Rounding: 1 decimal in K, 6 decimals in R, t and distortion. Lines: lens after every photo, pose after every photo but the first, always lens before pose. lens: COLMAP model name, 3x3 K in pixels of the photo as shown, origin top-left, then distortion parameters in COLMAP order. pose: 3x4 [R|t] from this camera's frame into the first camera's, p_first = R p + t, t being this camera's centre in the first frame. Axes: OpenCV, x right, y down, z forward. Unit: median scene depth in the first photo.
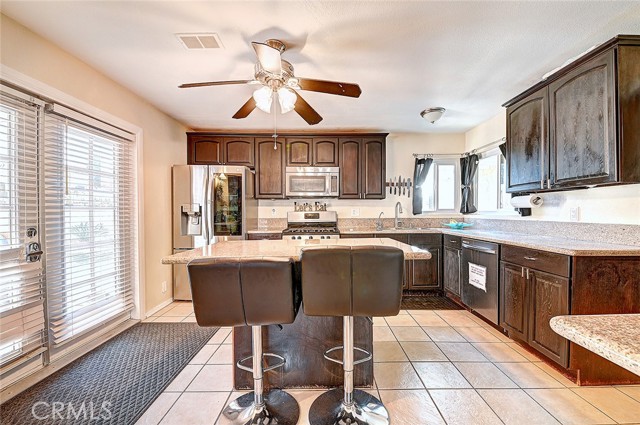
lens RADIAL K [[258.6, 0, 320.6], [0, 258.6, 218.4], [0, 0, 1]] dist [-0.000043, -0.000135]
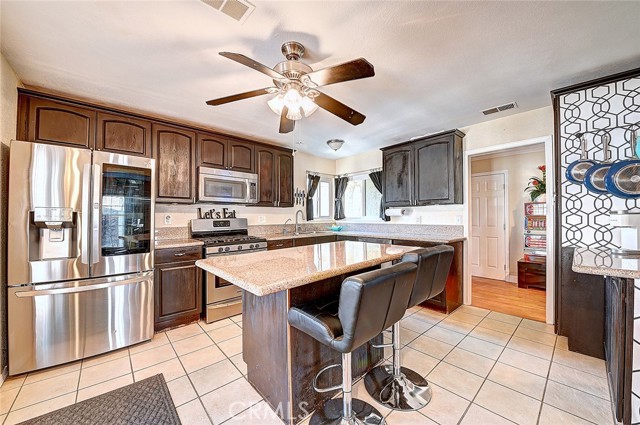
lens RADIAL K [[236.1, 0, 323.1], [0, 236.1, 211.8], [0, 0, 1]] dist [-0.002336, -0.000344]
pose [[0.733236, 0.012944, 0.679851, -0.349149], [0.019548, 0.999004, -0.040103, -0.011565], [-0.679693, 0.042695, 0.732253, 0.155161]]
